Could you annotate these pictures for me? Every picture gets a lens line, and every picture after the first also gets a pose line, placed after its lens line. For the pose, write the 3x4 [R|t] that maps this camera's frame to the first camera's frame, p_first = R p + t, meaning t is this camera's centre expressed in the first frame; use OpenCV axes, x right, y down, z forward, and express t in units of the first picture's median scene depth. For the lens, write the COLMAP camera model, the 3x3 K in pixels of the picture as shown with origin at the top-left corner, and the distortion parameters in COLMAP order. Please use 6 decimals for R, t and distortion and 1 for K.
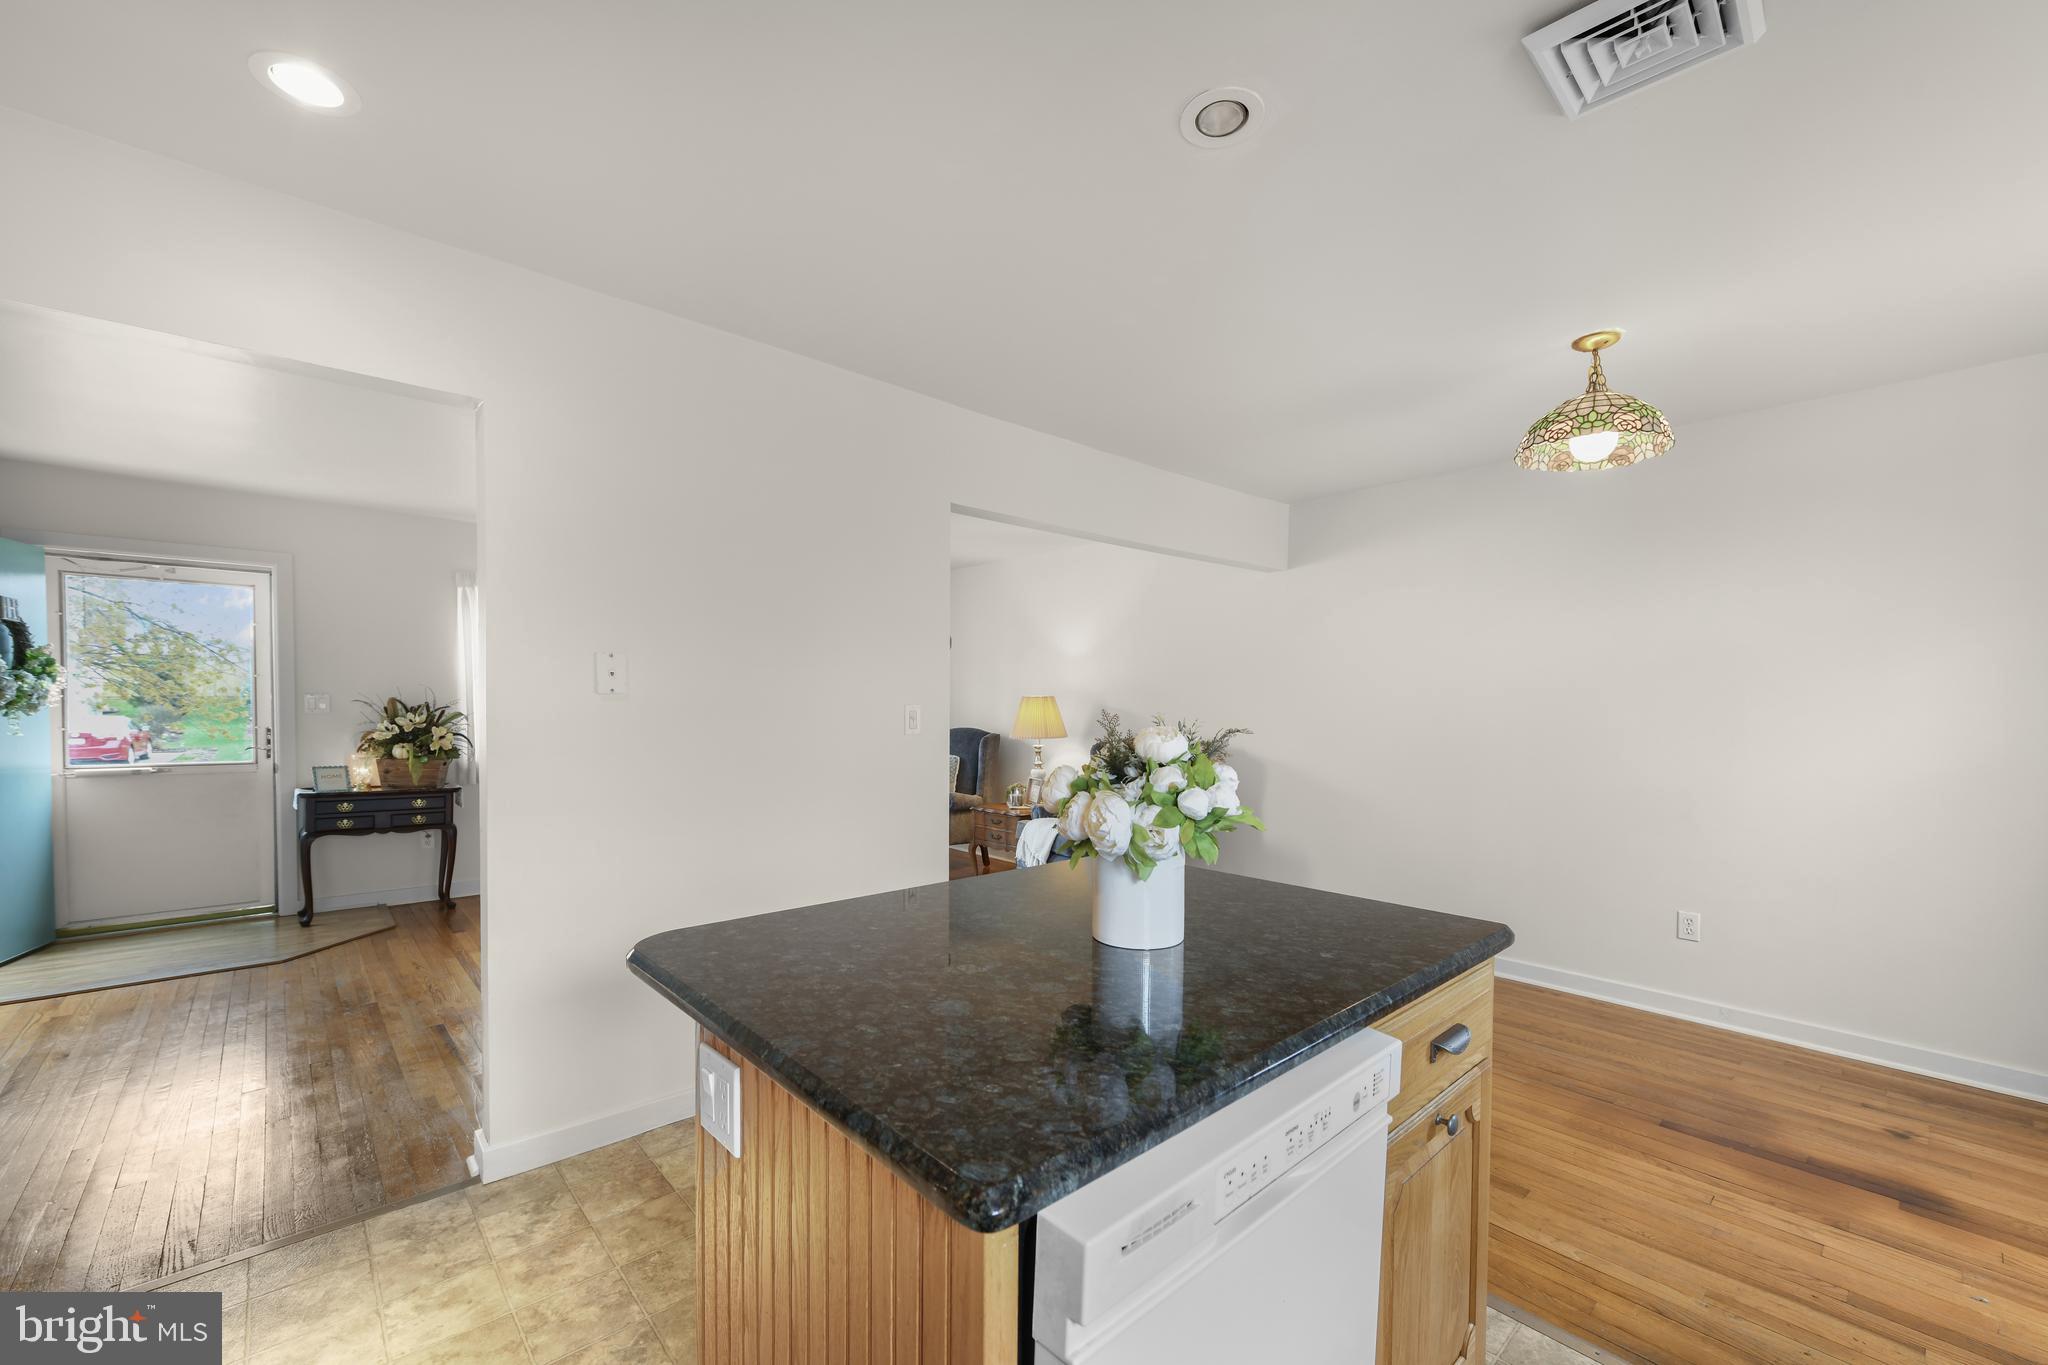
lens RADIAL K [[820.5, 0, 1033.5], [0, 820.5, 723.1], [0, 0, 1]] dist [-0.000012, -0.000301]
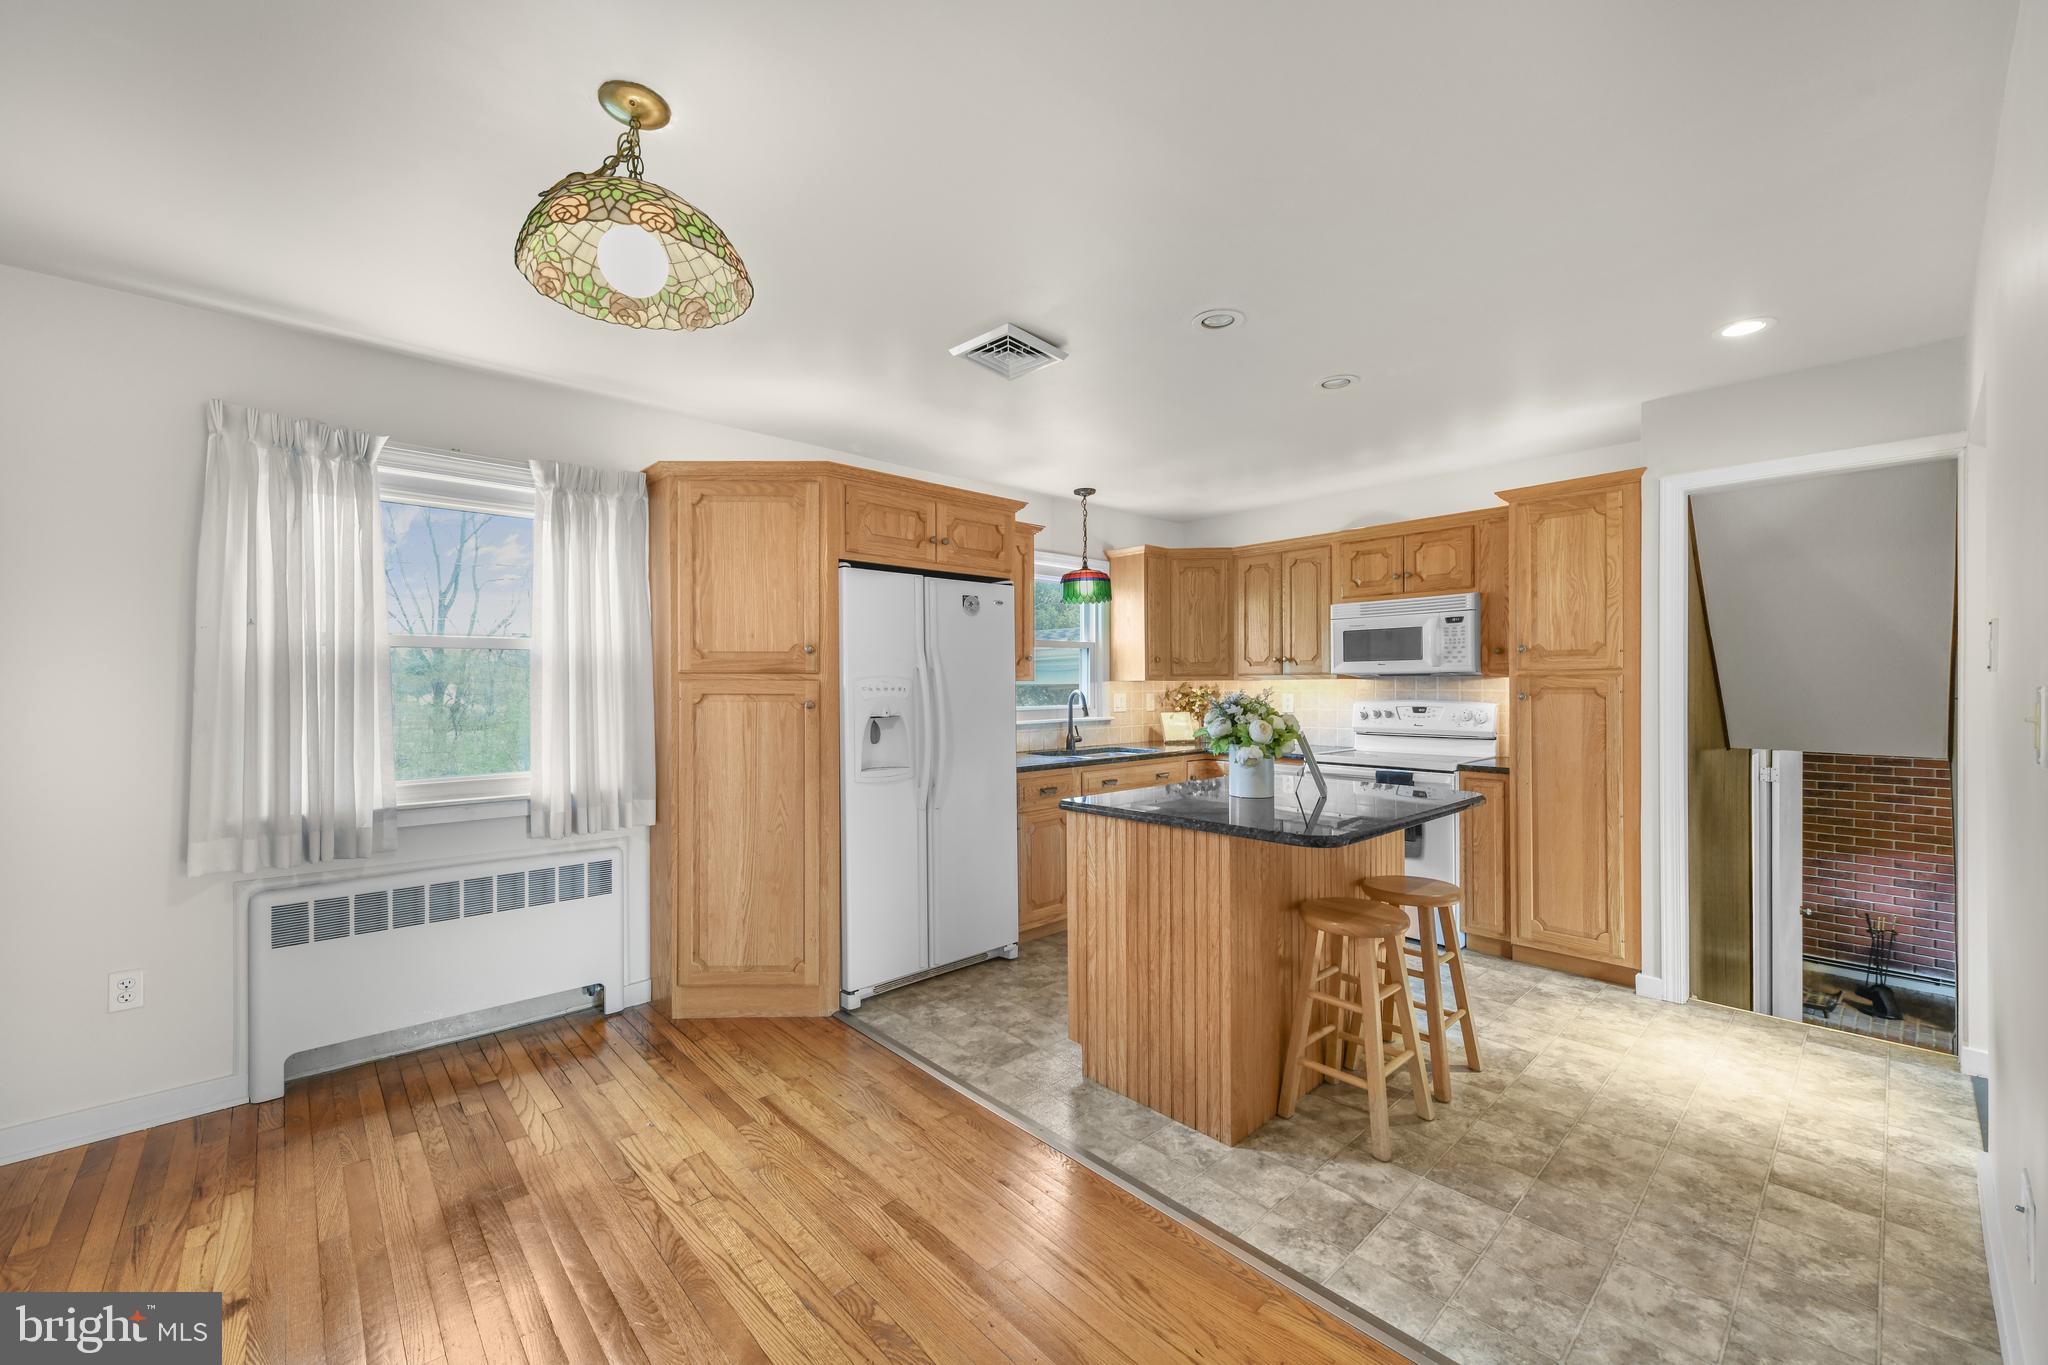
lens RADIAL K [[804.3, 0, 1027.4], [0, 804.3, 687.9], [0, 0, 1]] dist [-0.000831, -0.000073]
pose [[-0.999997, -0.002087, -0.001623, 0.204216], [-0.002131, 0.999629, 0.027148, -0.019286], [0.001566, 0.027151, -0.999630, 0.878955]]
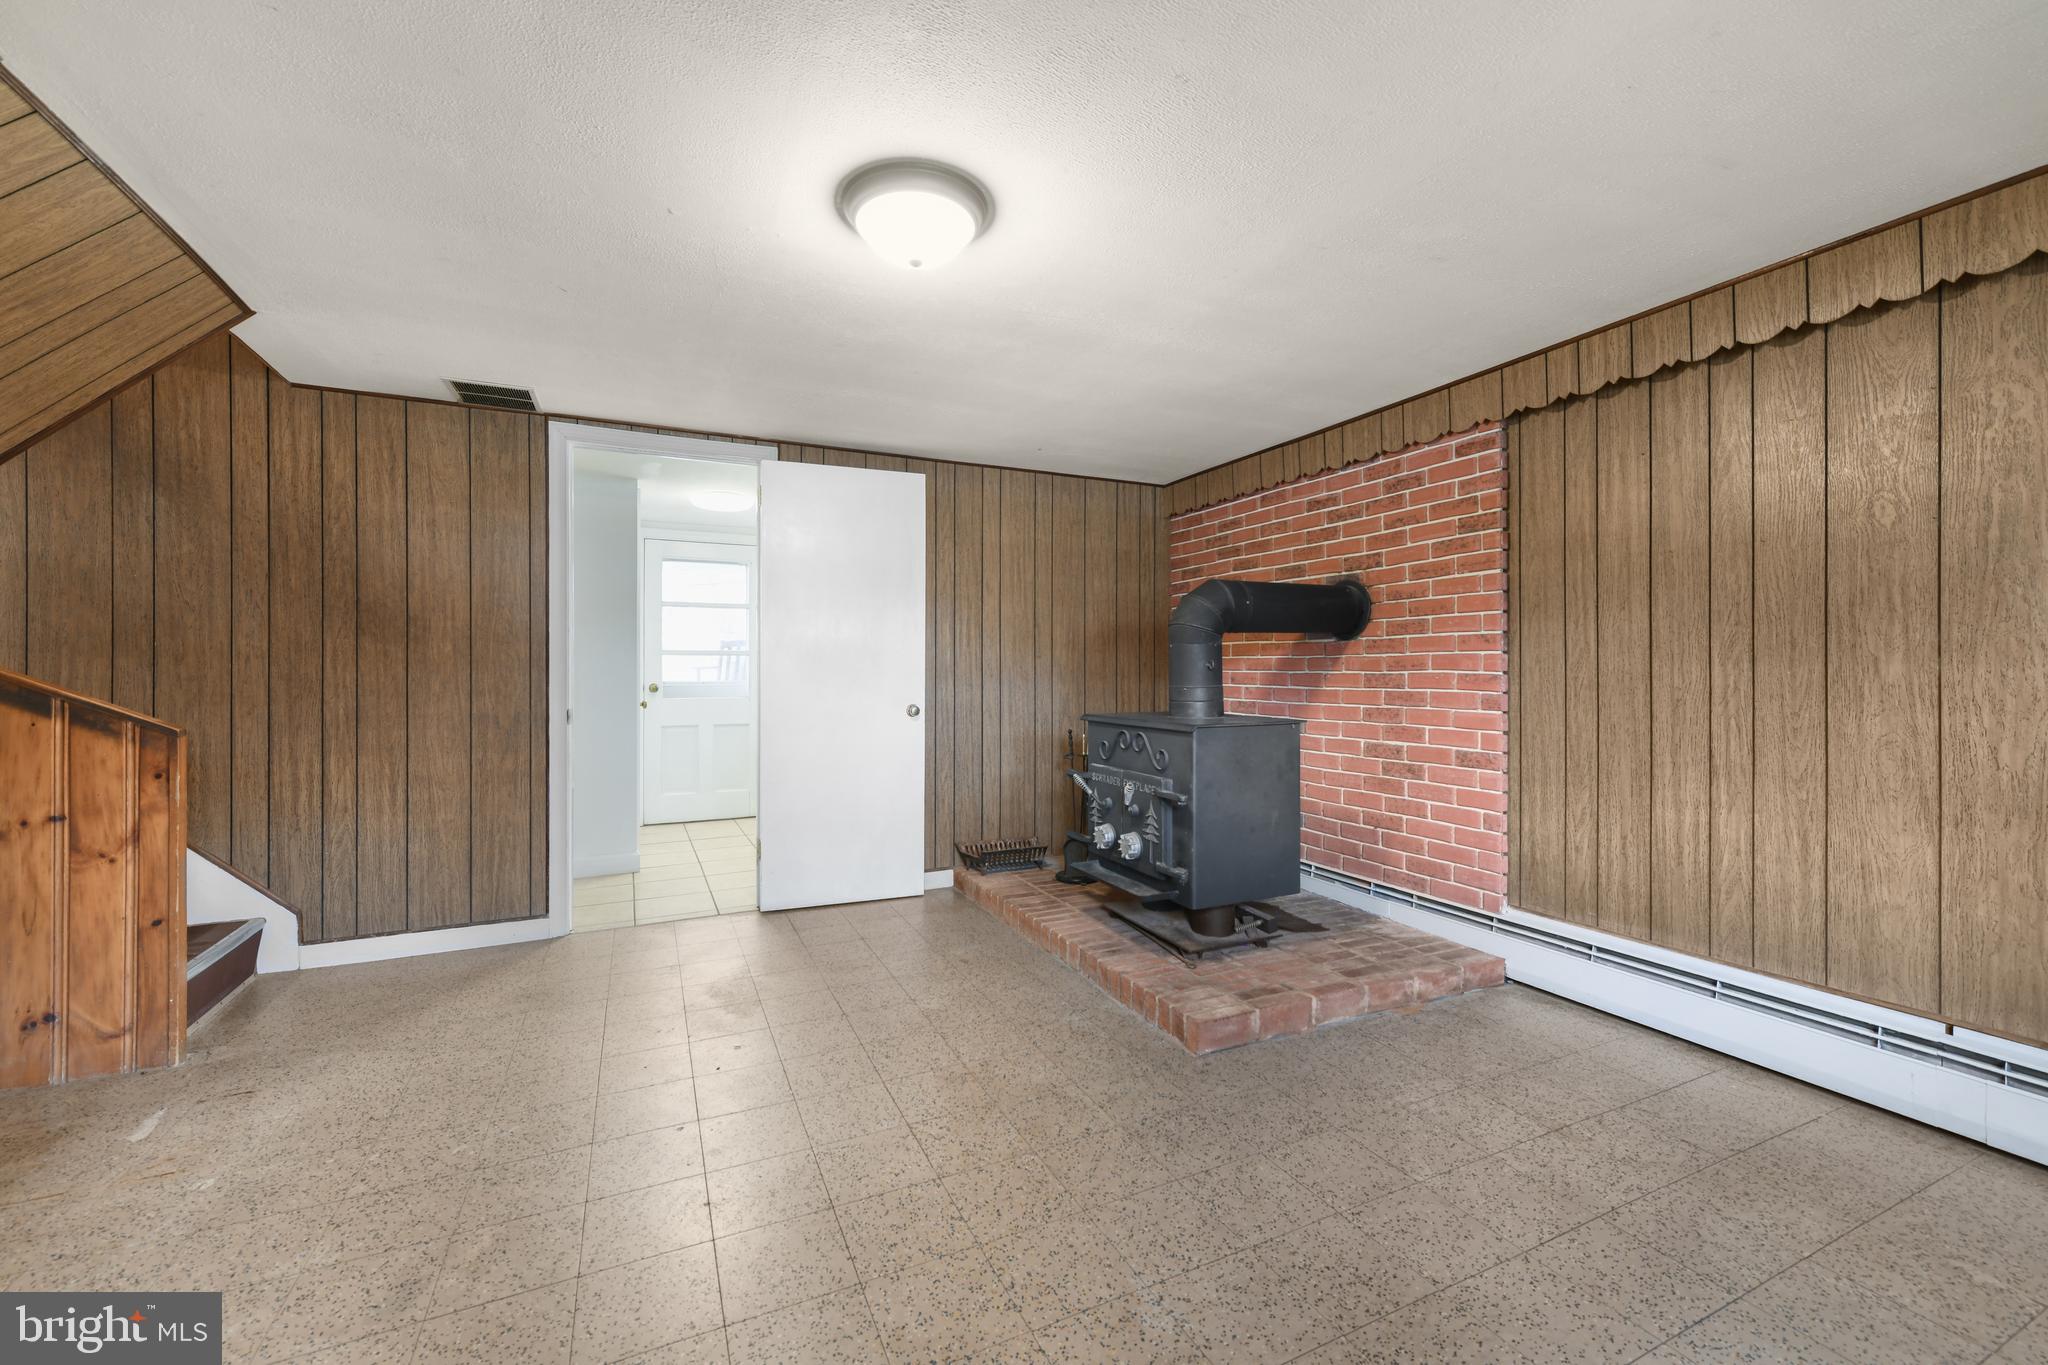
lens RADIAL K [[821.5, 0, 1026.0], [0, 821.5, 677.8], [0, 0, 1]] dist [0.004436, -0.000061]
pose [[-0.952816, -0.004965, 0.303507, -1.292063], [0.003796, 0.999593, 0.028272, 0.283564], [-0.303524, 0.028090, -0.952410, 0.457578]]
